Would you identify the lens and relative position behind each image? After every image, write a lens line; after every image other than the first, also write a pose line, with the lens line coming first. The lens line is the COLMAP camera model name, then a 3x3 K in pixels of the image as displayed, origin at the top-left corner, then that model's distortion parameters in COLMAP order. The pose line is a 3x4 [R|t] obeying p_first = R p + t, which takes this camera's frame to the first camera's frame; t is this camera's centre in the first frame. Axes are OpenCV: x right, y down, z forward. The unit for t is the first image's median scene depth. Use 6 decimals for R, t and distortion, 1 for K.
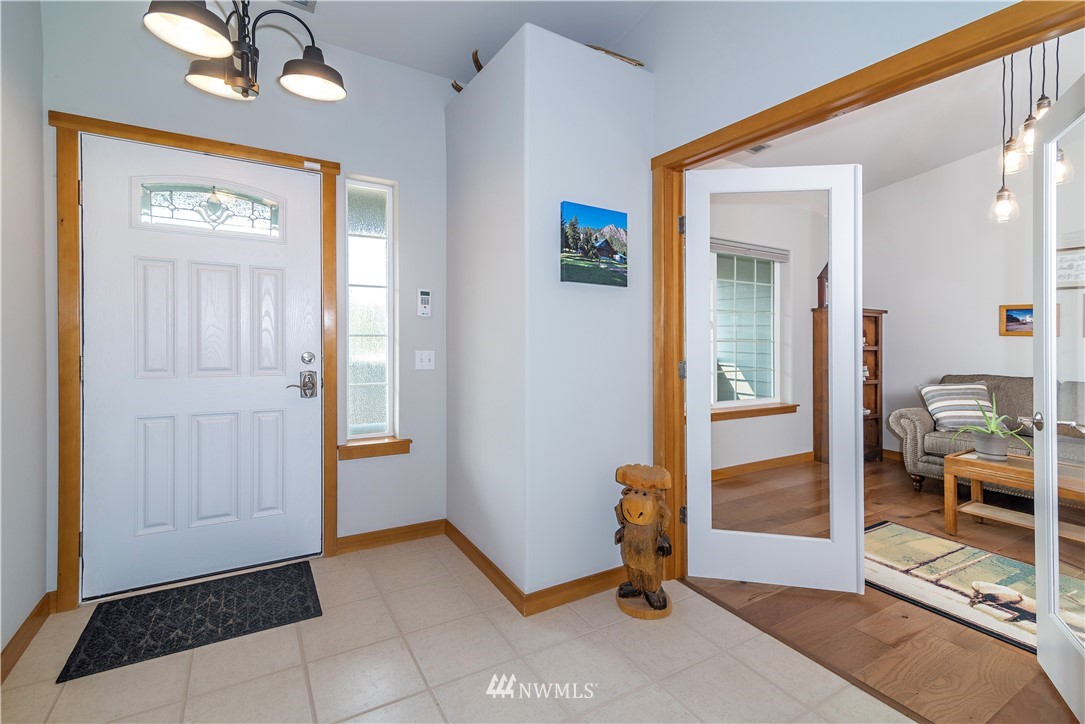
lens RADIAL K [[487.6, 0, 524.1], [0, 487.6, 330.0], [0, 0, 1]] dist [0.001285, -0.000148]
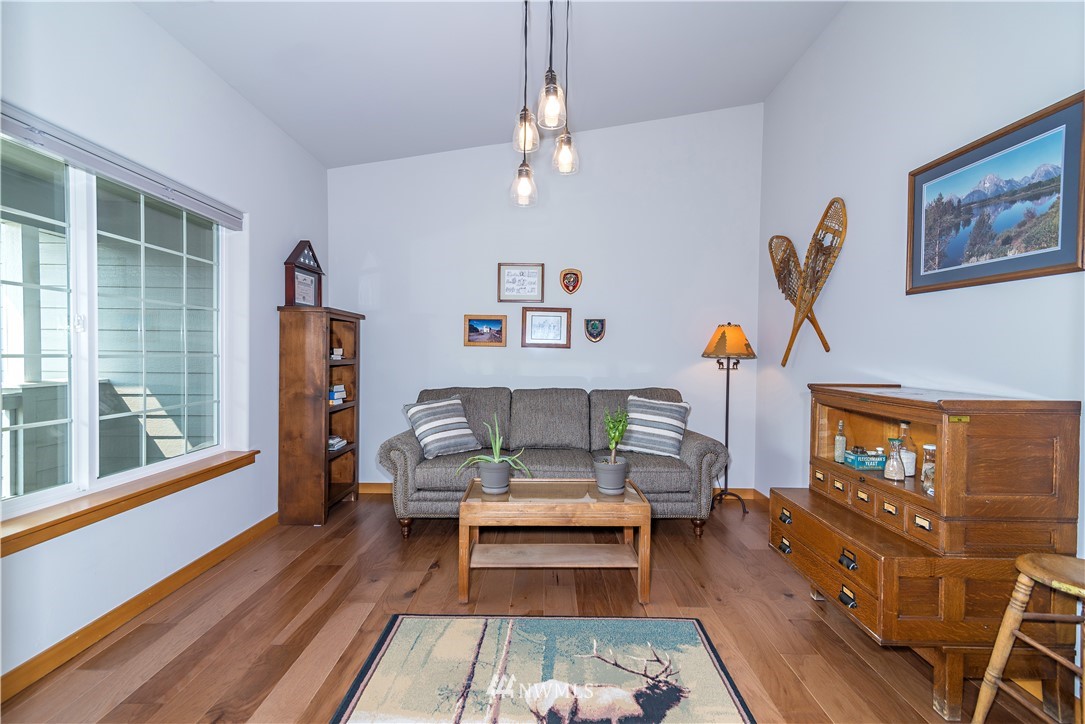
lens RADIAL K [[507.7, 0, 541.3], [0, 507.7, 353.4], [0, 0, 1]] dist [0.019968, -0.000319]
pose [[0.498190, -0.012326, 0.866980, 0.183709], [-0.009376, 0.999764, 0.019601, 0.005387], [-0.867017, -0.017894, 0.497957, 0.383805]]
